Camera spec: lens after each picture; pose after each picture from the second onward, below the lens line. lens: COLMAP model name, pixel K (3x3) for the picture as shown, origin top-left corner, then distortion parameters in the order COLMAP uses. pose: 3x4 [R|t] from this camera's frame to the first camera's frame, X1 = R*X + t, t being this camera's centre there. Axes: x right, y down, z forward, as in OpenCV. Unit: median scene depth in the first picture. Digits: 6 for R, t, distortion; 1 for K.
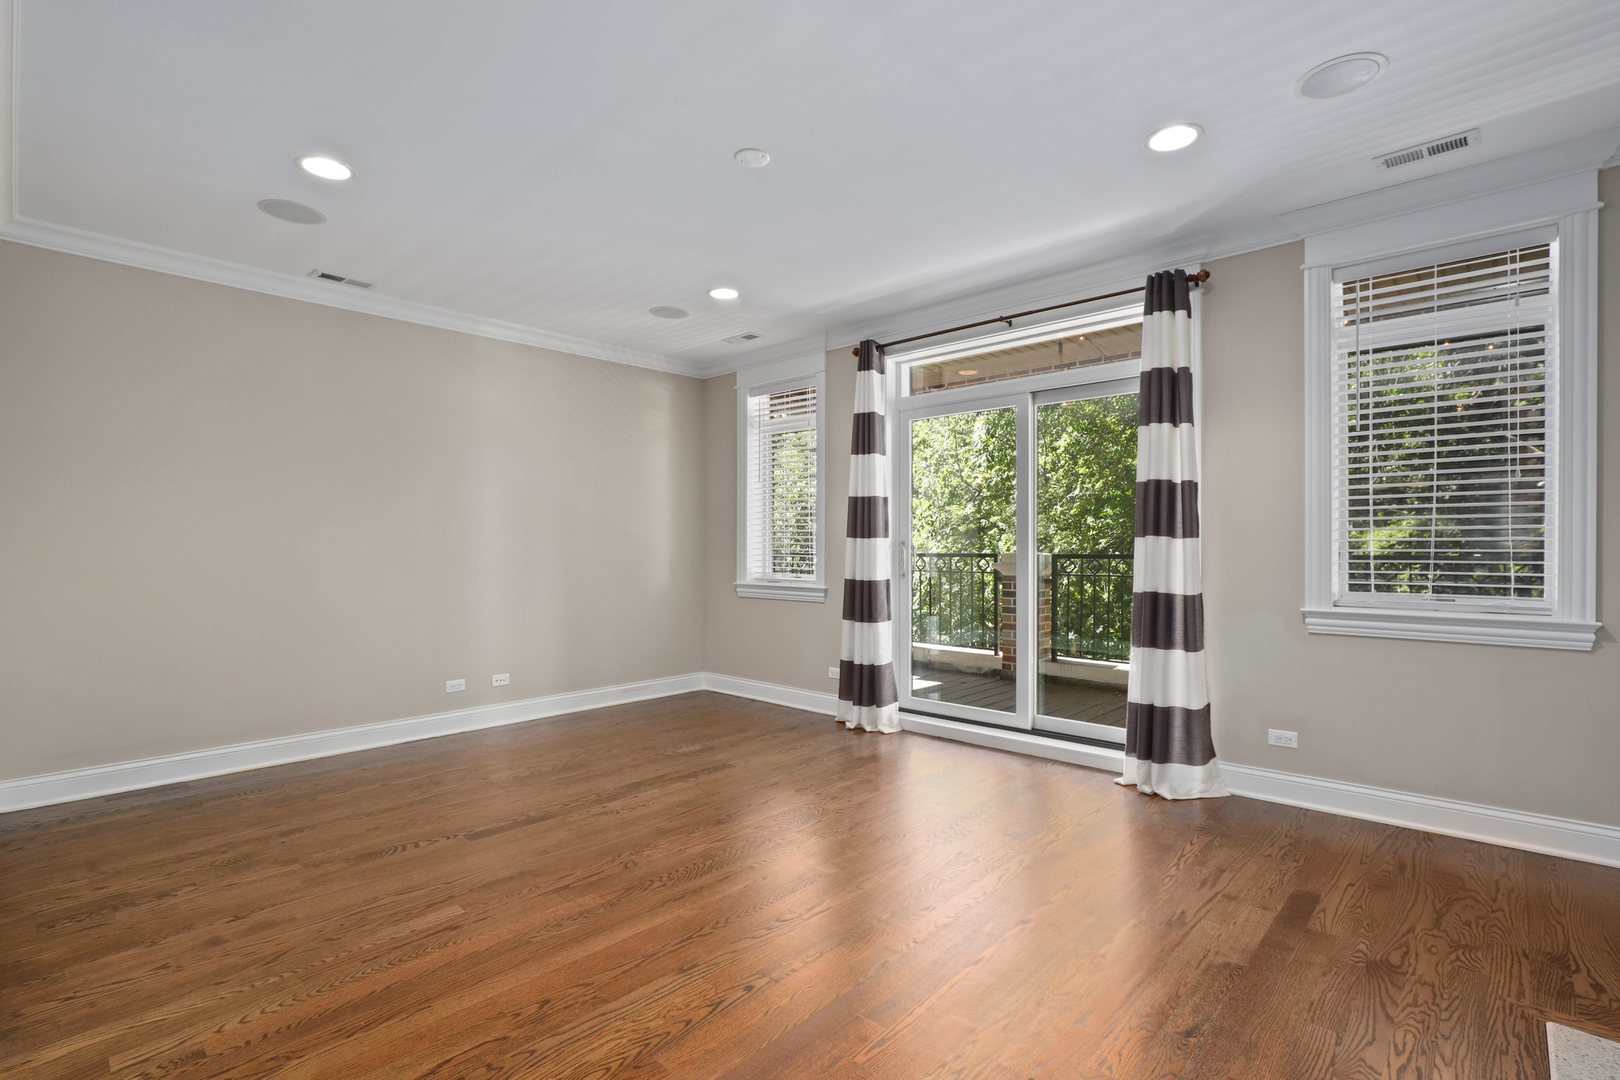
lens RADIAL K [[745.3, 0, 824.2], [0, 745.3, 543.8], [0, 0, 1]] dist [-0.024576, 0.005682]
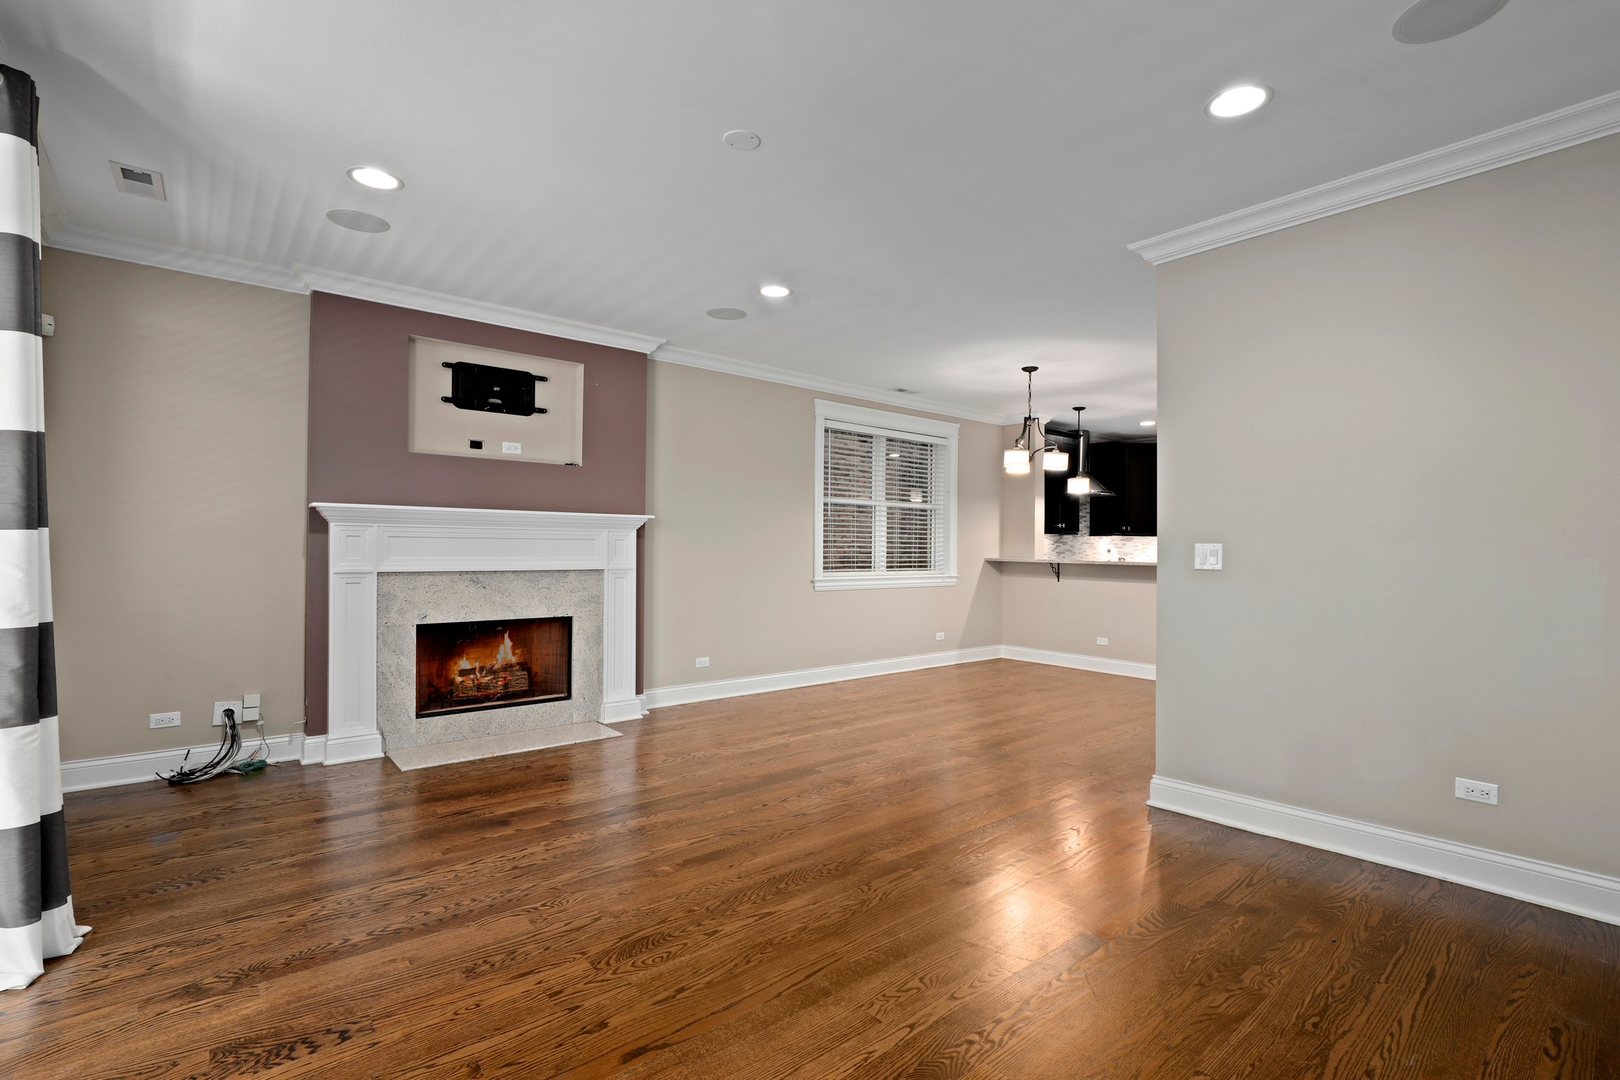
lens RADIAL K [[745.3, 0, 822.8], [0, 745.3, 551.2], [0, 0, 1]] dist [-0.024576, 0.005682]
pose [[-0.991636, -0.006441, 0.128908, -0.251223], [-0.006717, 0.999976, -0.001711, 0.004850], [-0.128894, -0.002563, -0.991655, 1.489838]]
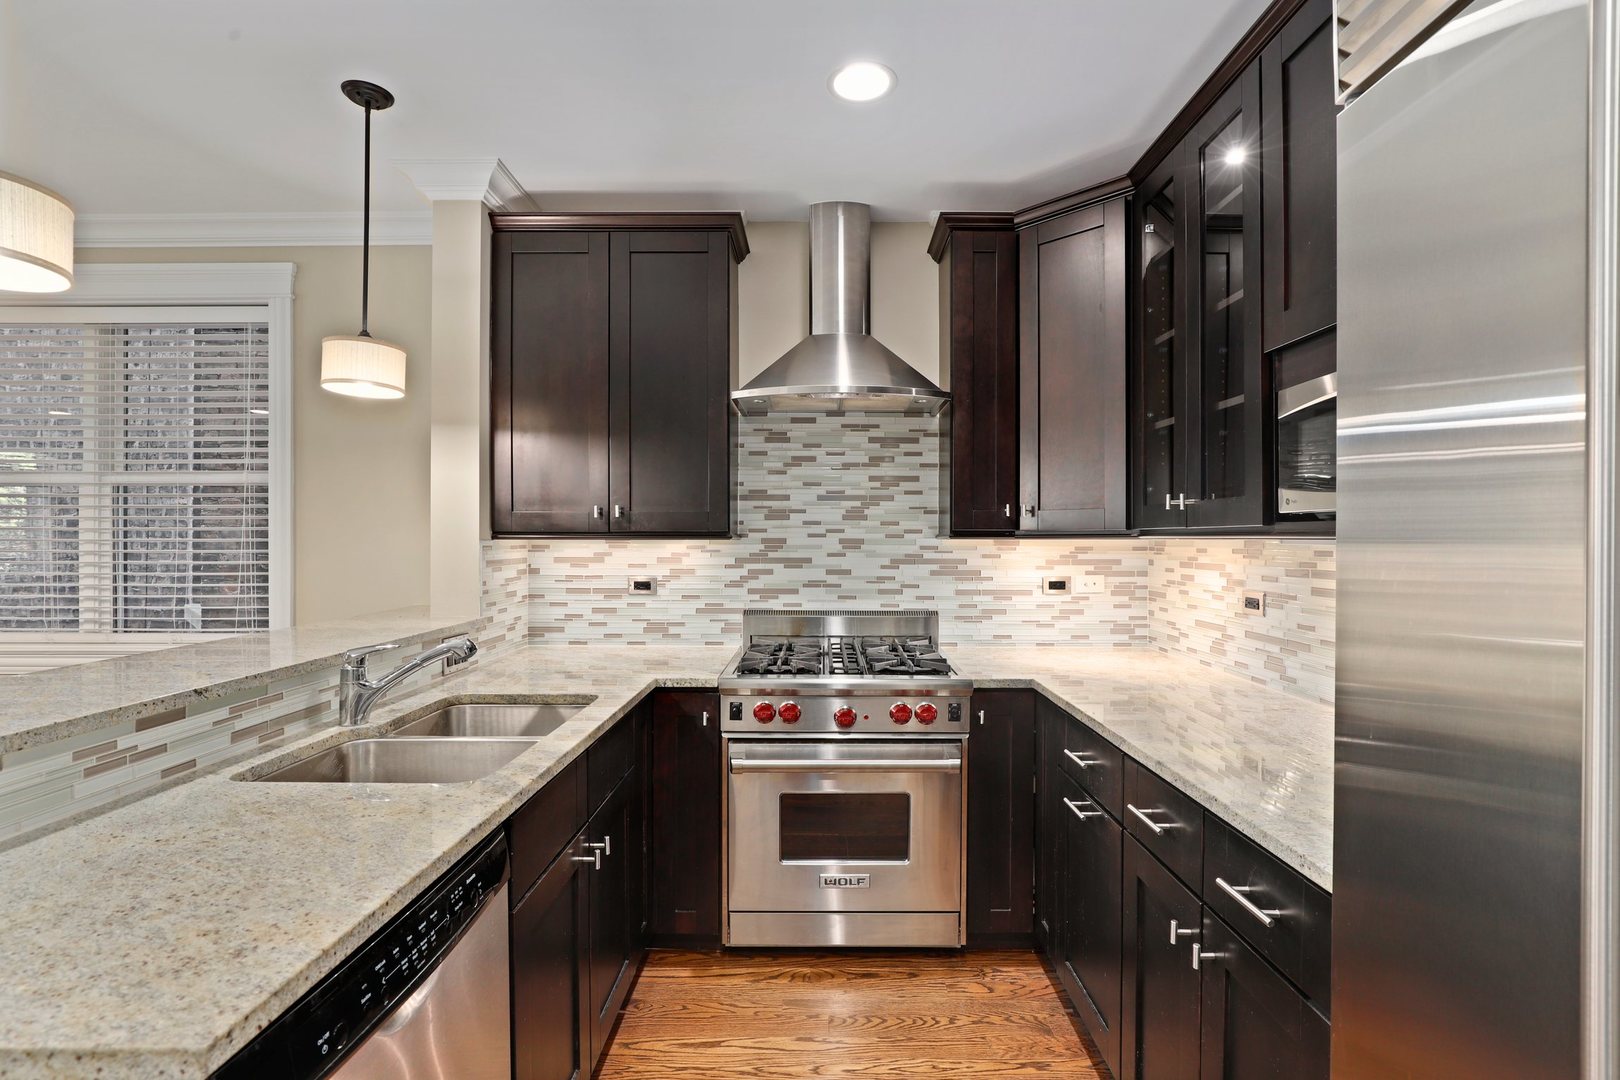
lens RADIAL K [[745.3, 0, 820.5], [0, 745.3, 538.1], [0, 0, 1]] dist [-0.024576, 0.005682]
pose [[-0.657352, -0.000168, 0.753584, -1.383923], [-0.000101, 1.000000, 0.000134, -0.058693], [-0.753584, 0.000012, -0.657352, -0.619521]]
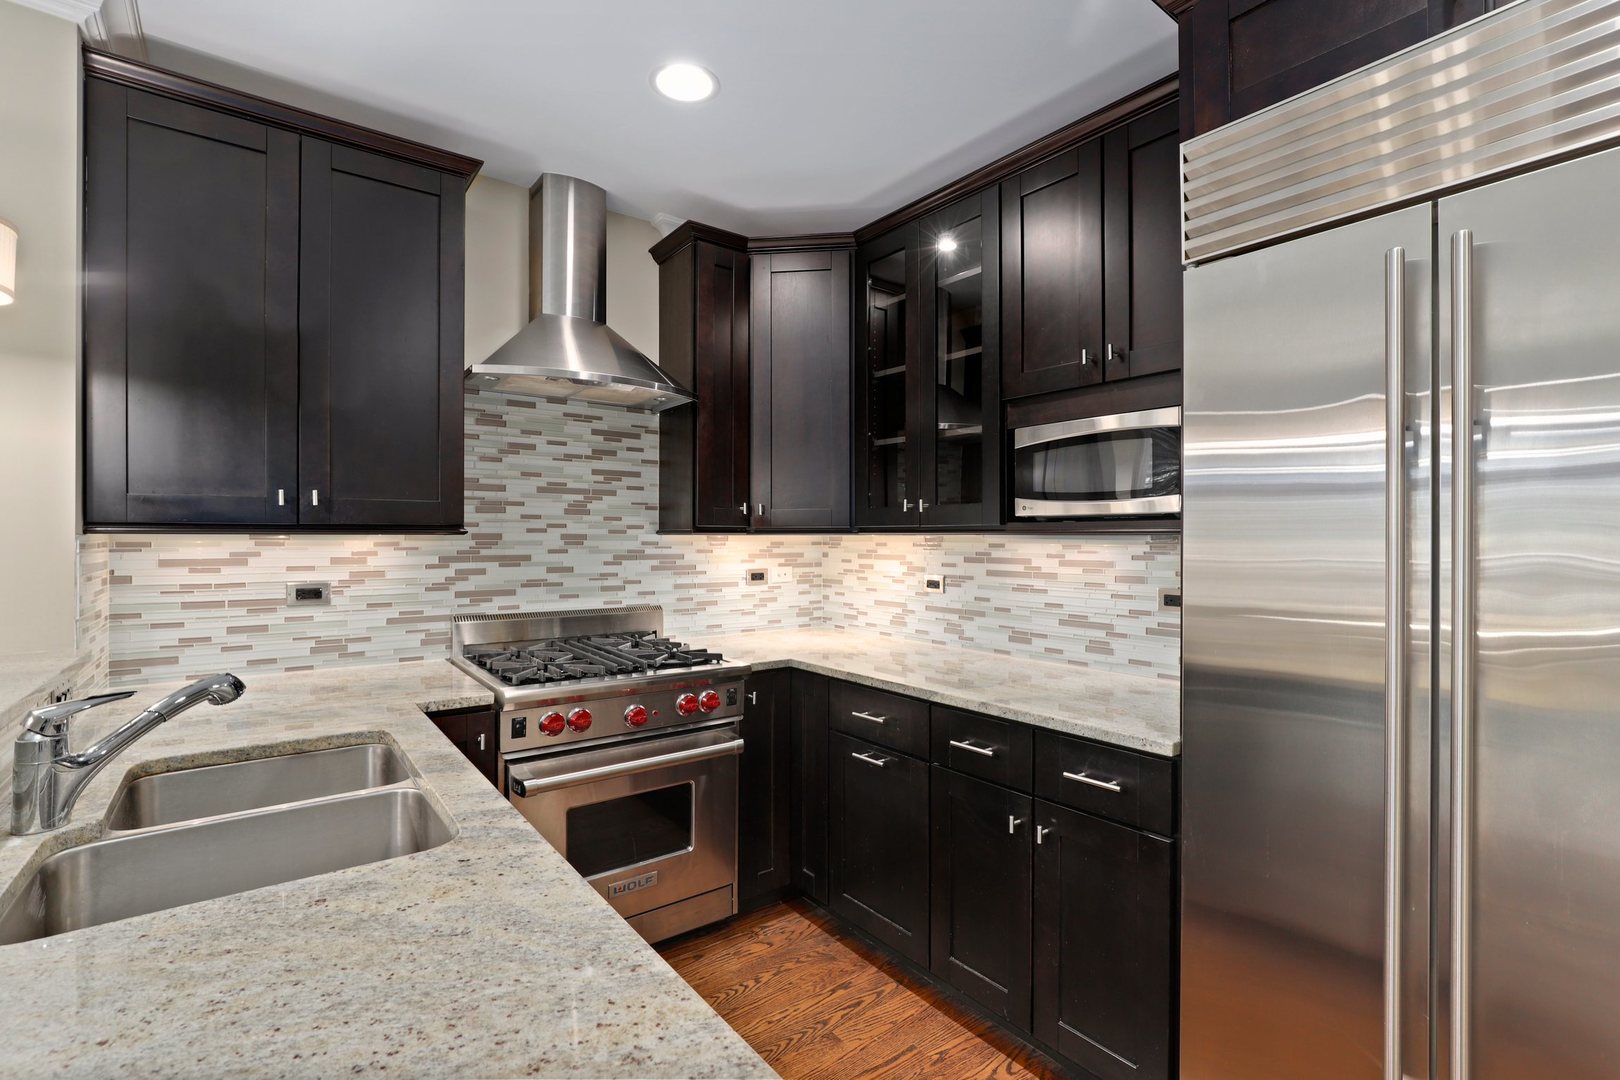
lens RADIAL K [[745.3, 0, 805.7], [0, 745.3, 534.4], [0, 0, 1]] dist [-0.024576, 0.005682]
pose [[-0.981131, -0.001408, 0.193338, -1.174228], [-0.001805, 0.999997, -0.001874, -0.056812], [-0.193334, -0.002187, -0.981131, -0.468929]]
